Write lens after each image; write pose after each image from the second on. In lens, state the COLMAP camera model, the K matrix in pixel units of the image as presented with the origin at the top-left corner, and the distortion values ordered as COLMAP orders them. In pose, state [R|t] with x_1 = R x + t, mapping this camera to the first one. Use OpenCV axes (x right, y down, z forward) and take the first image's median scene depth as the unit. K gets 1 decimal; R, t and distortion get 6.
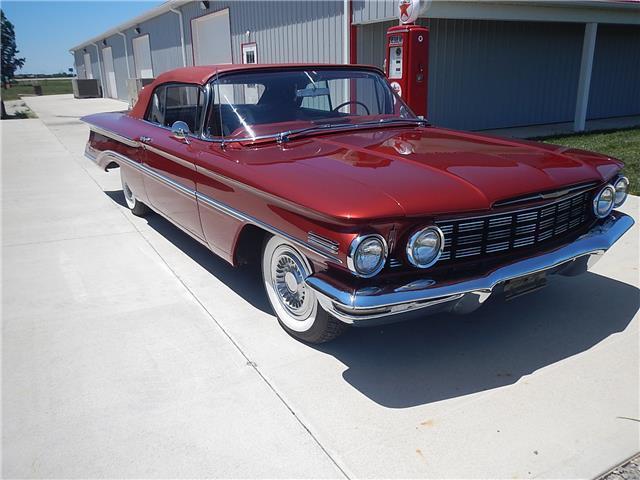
lens RADIAL K [[527.8, 0, 328.3], [0, 527.8, 239.2], [0, 0, 1]] dist [0.015259, -0.003731]
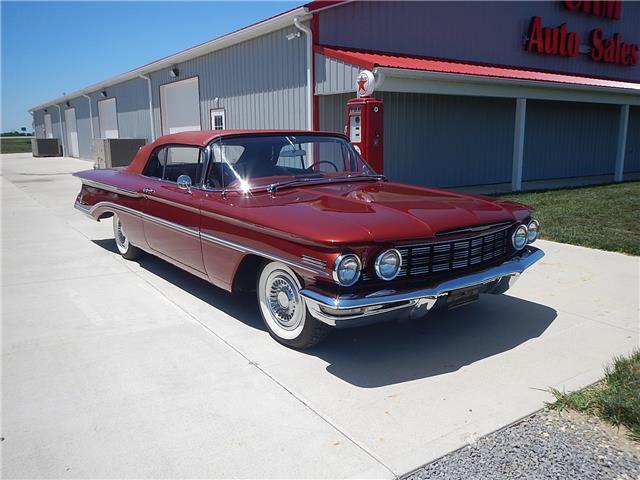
lens RADIAL K [[528.5, 0, 331.2], [0, 528.5, 241.2], [0, 0, 1]] dist [-0.006163, -0.007681]
pose [[0.996205, -0.001746, 0.087025, -0.042998], [0.011087, 0.994201, -0.106966, 0.051866], [-0.086333, 0.107525, 0.990447, -0.182001]]
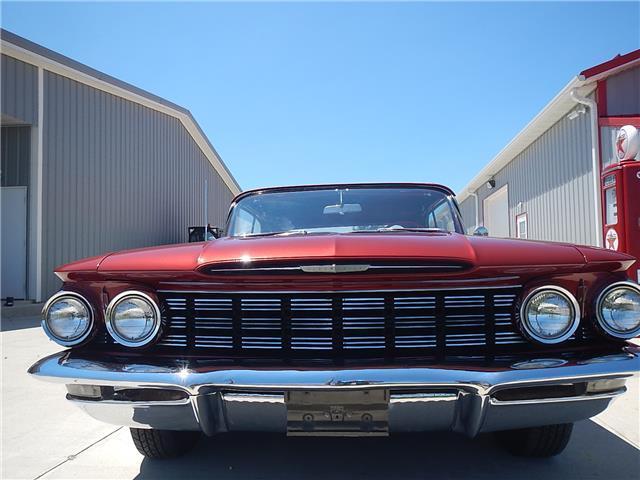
lens RADIAL K [[527.8, 0, 328.3], [0, 527.8, 239.2], [0, 0, 1]] dist [0.015259, -0.003731]
pose [[0.801925, -0.033217, -0.596501, 0.471756], [-0.173563, 0.942436, -0.285816, 0.040285], [0.571657, 0.332734, 0.749997, 0.283195]]
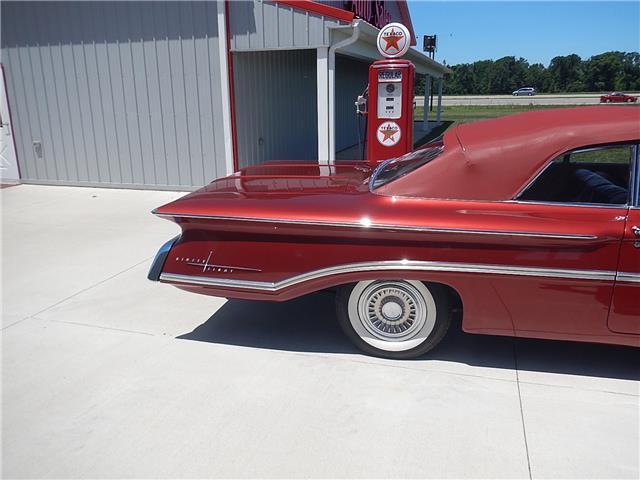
lens RADIAL K [[527.8, 0, 328.3], [0, 527.8, 239.2], [0, 0, 1]] dist [0.015259, -0.003731]
pose [[0.726666, -0.170590, 0.665473, -1.029854], [0.203508, 0.978654, 0.028651, -0.274502], [-0.656156, 0.114609, 0.745871, 0.781494]]
